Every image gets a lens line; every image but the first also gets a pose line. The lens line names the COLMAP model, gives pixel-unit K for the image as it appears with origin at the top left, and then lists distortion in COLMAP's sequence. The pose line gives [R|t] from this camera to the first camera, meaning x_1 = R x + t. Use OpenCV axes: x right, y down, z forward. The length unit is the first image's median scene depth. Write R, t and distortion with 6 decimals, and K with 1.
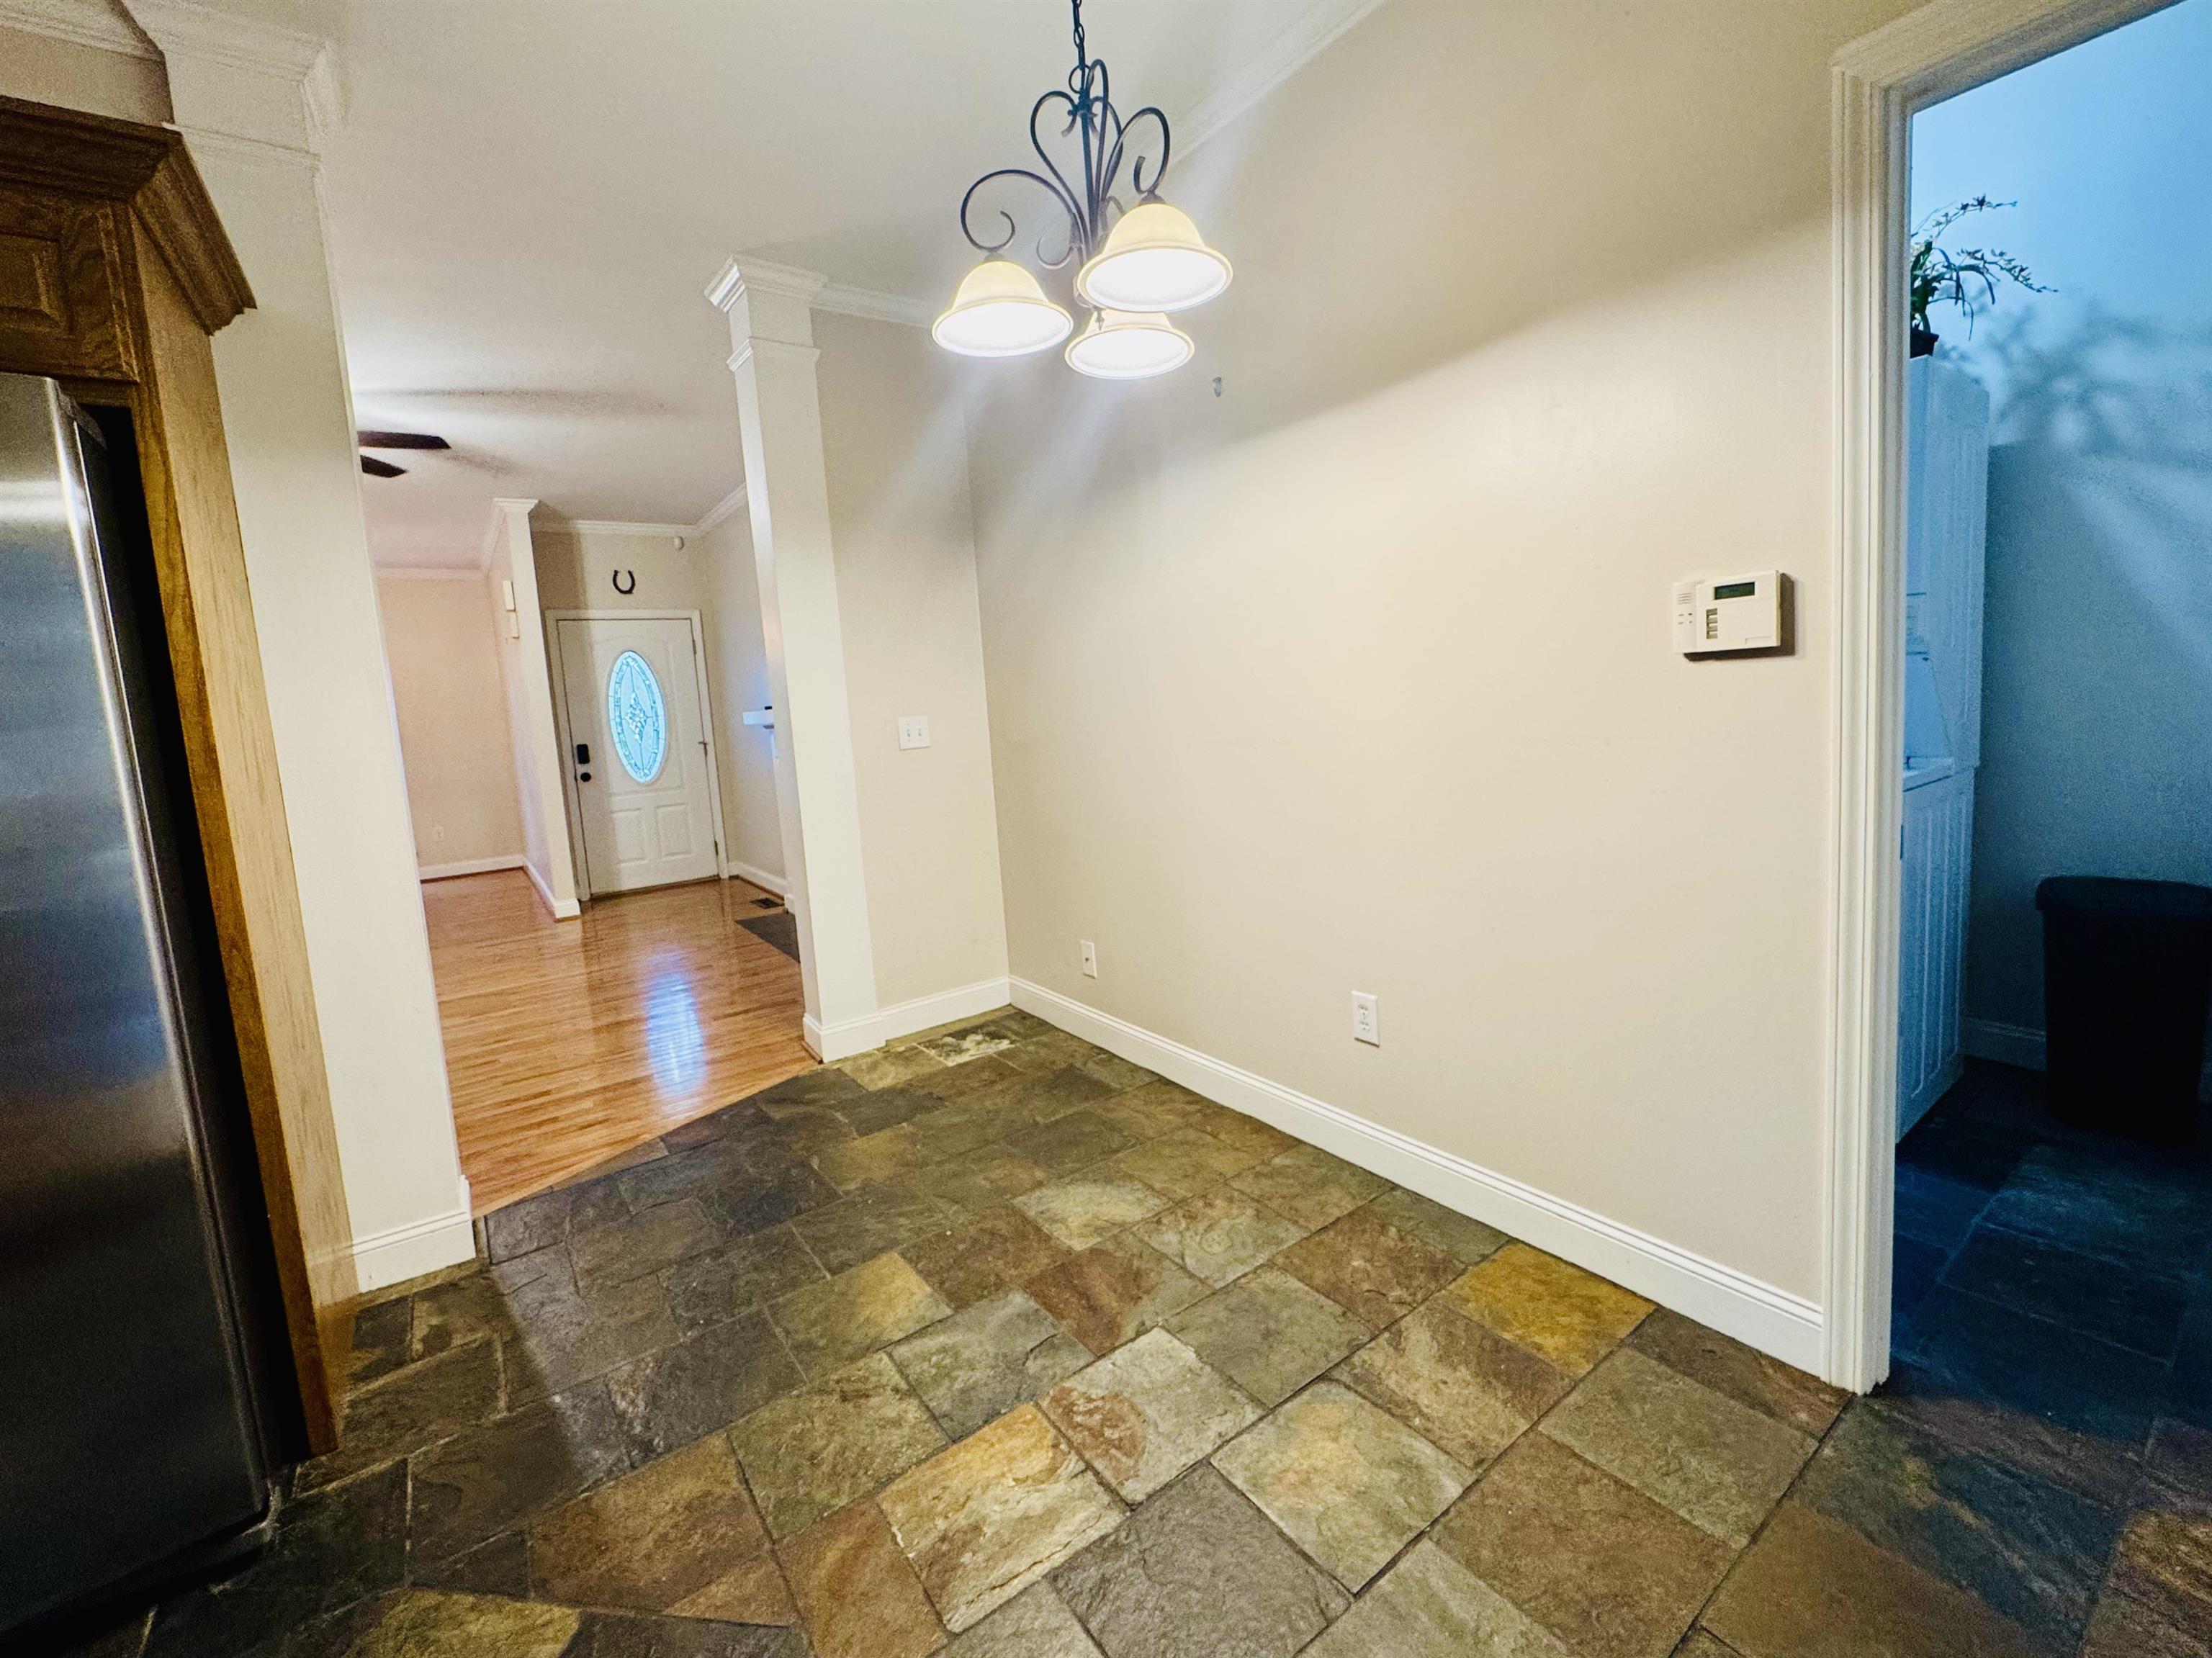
lens RADIAL K [[929.3, 0, 1100.4], [0, 929.3, 806.3], [0, 0, 1]] dist [-0.002146, -0.000031]
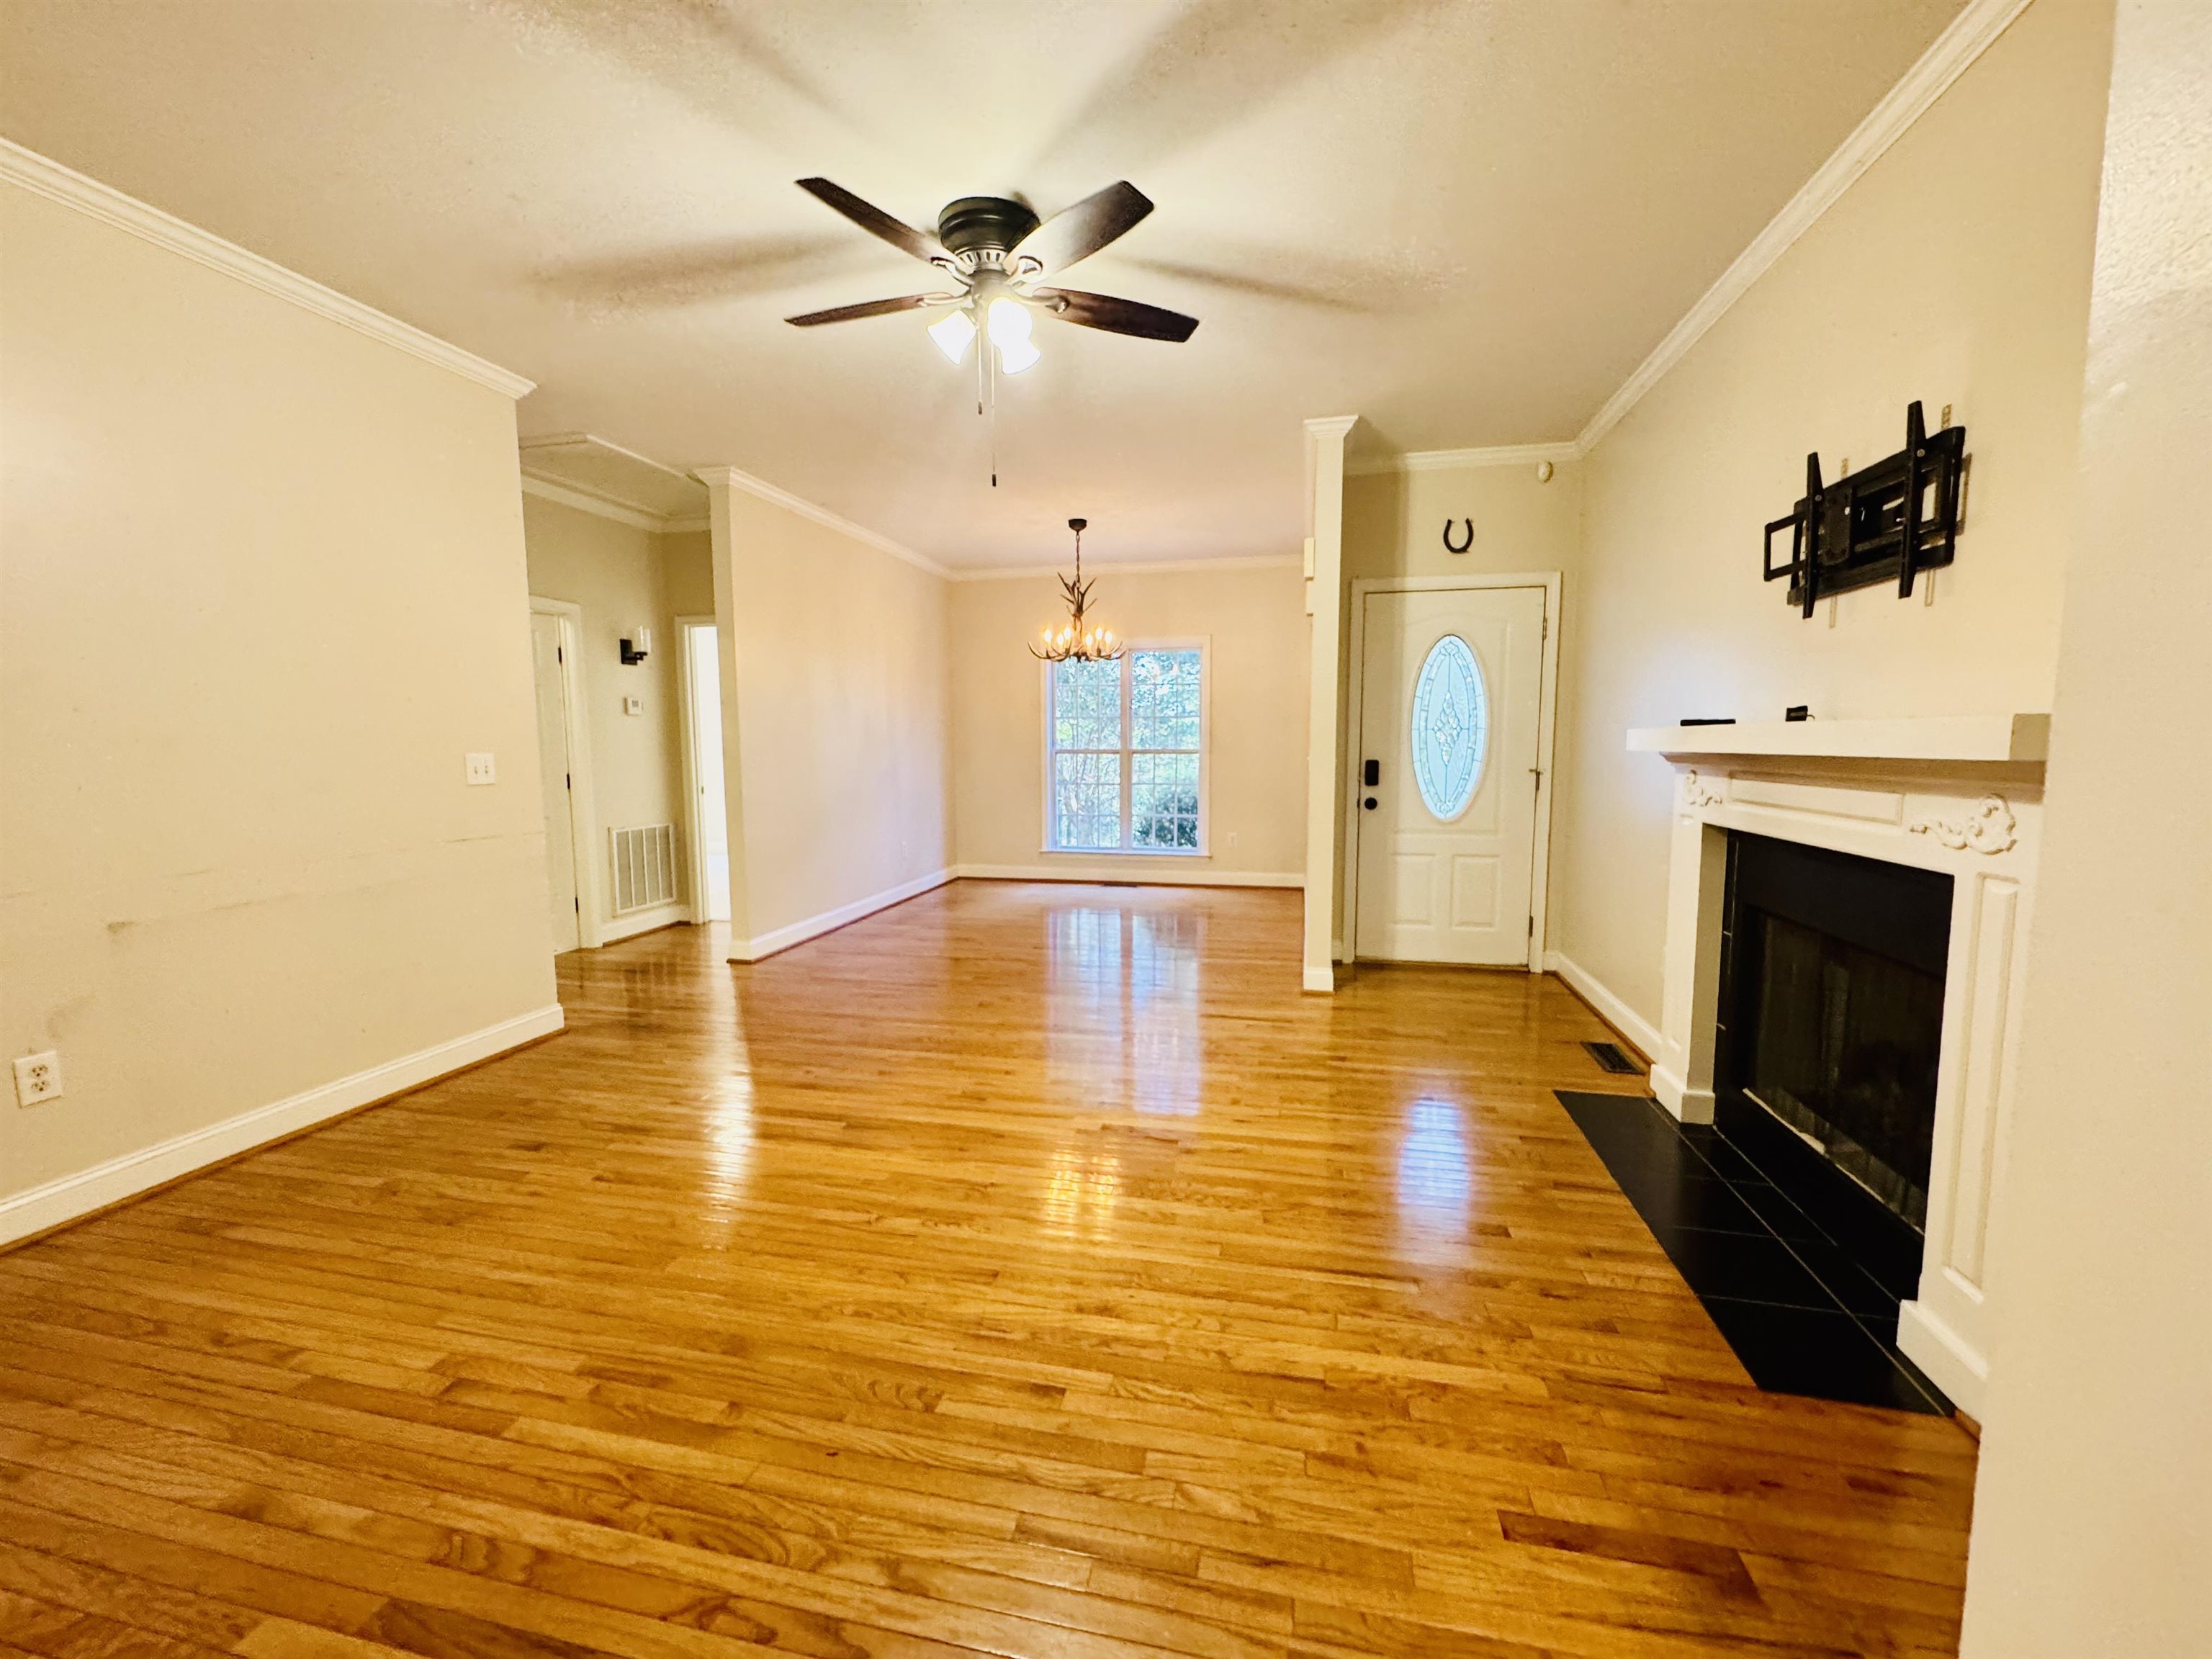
lens RADIAL K [[884.6, 0, 1112.3], [0, 884.6, 819.0], [0, 0, 1]] dist [0.000010, 0.000323]
pose [[0.671050, 0.131926, -0.729580, -0.171912], [-0.125695, 0.990040, 0.063412, -0.038697], [0.730680, 0.049152, 0.680949, 0.362818]]
